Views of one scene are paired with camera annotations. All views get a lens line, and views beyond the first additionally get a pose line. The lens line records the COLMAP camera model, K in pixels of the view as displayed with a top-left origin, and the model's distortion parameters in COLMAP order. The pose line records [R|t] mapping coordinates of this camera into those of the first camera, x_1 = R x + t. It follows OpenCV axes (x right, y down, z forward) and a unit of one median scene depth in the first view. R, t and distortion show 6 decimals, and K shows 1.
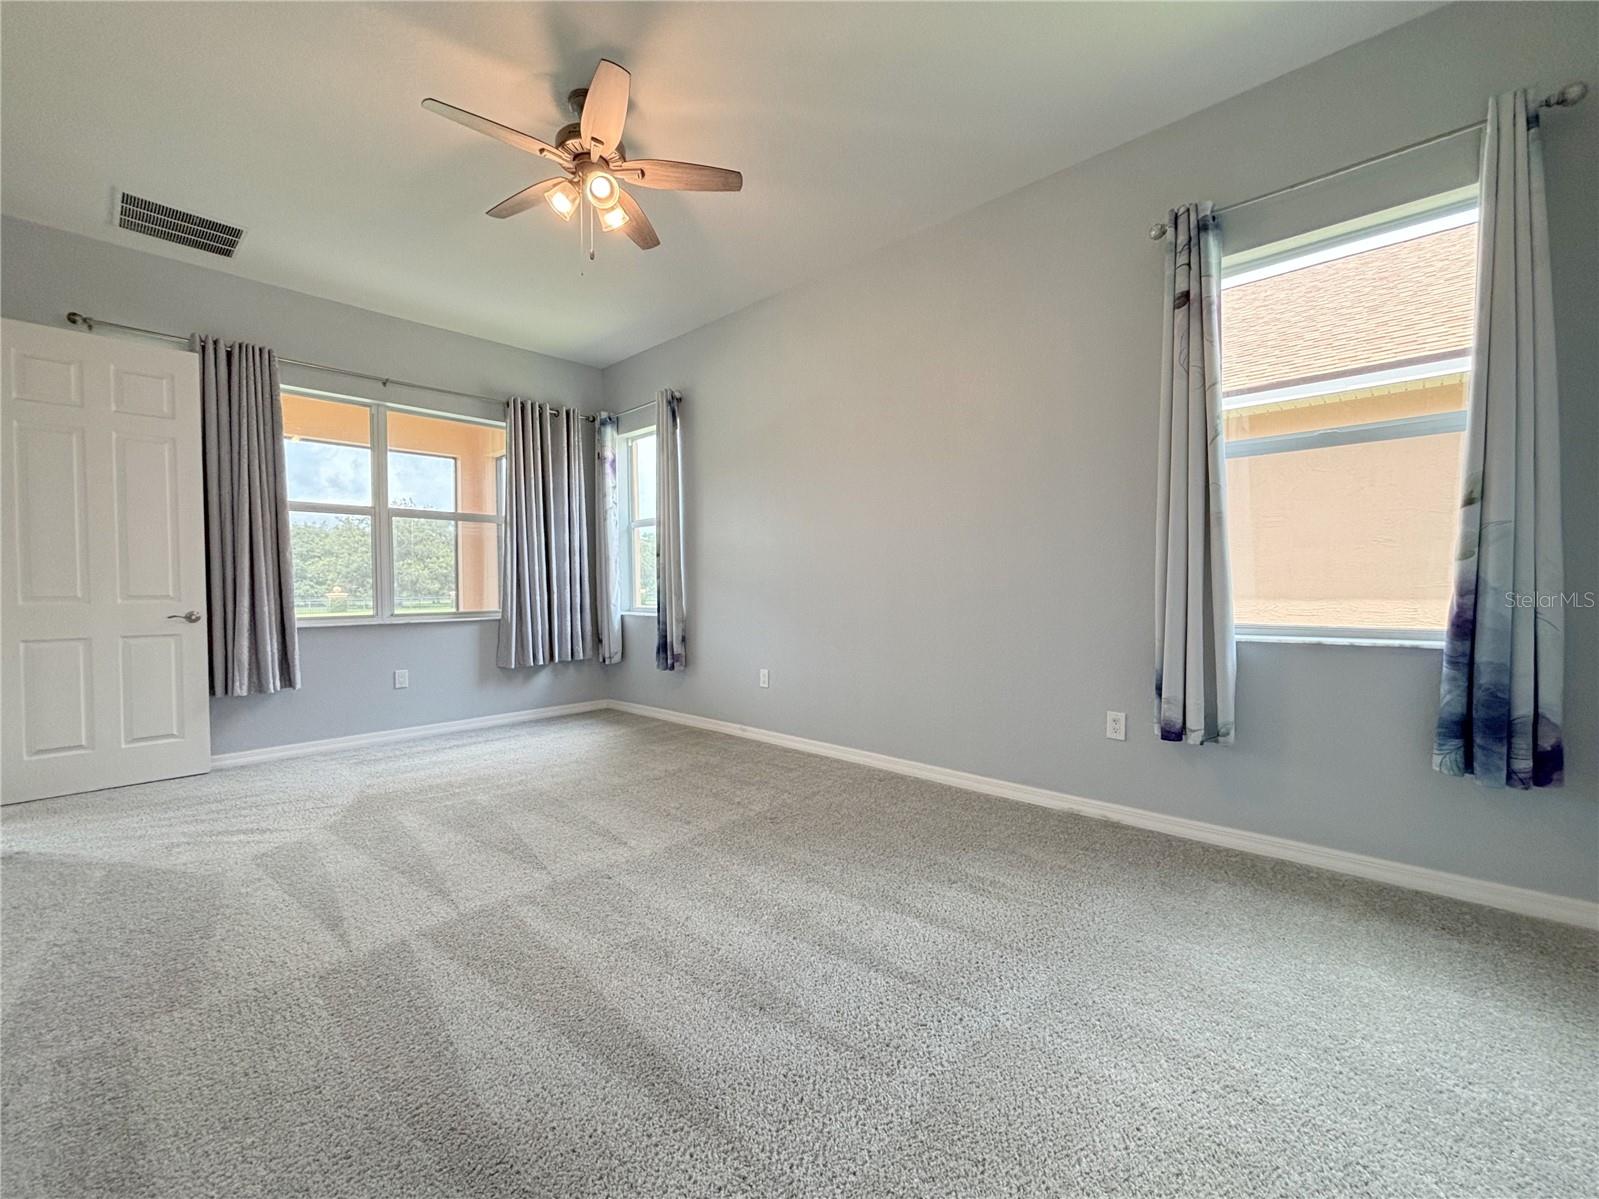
lens RADIAL K [[639.3, 0, 791.1], [0, 639.3, 600.3], [0, 0, 1]] dist [0.001309, 0.000677]
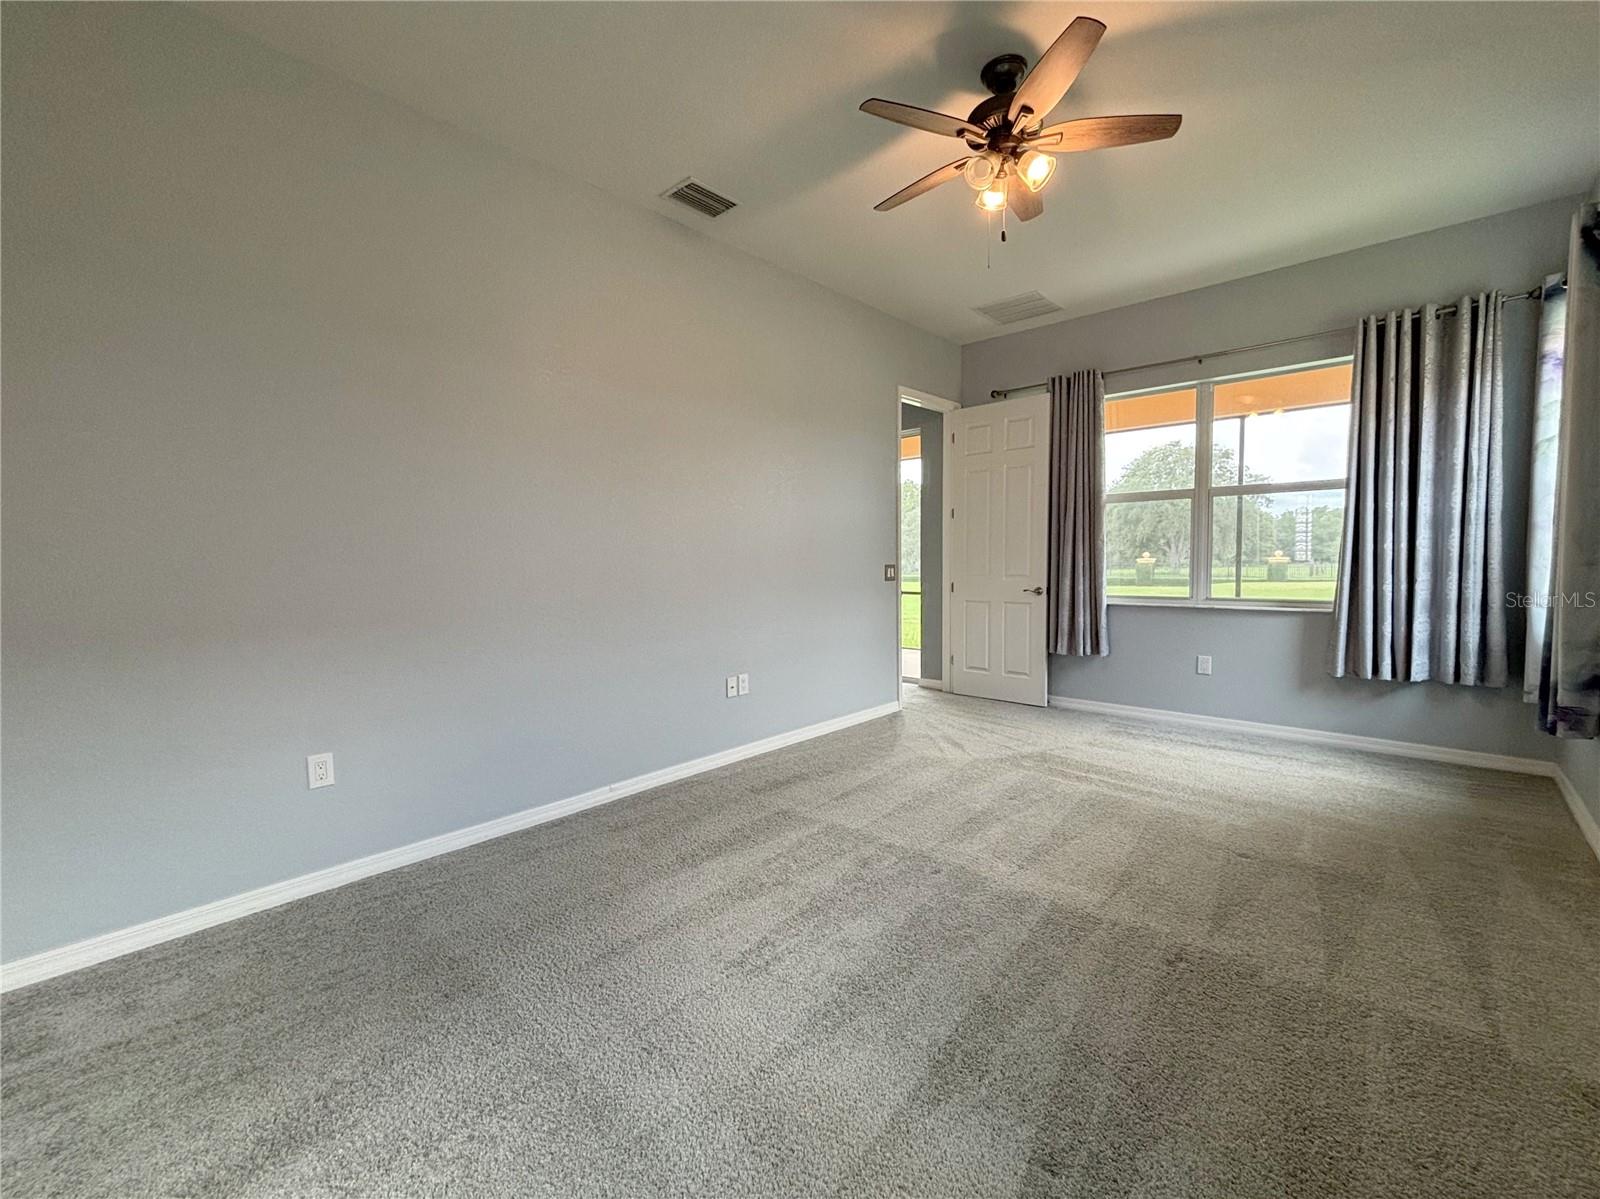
lens RADIAL K [[677.1, 0, 817.6], [0, 677.1, 594.1], [0, 0, 1]] dist [0.002376, 0.000746]
pose [[0.040497, 0.062424, -0.997228, 0.441214], [-0.014690, 0.997976, 0.061875, -0.044950], [0.999072, 0.012143, 0.041332, 0.430719]]
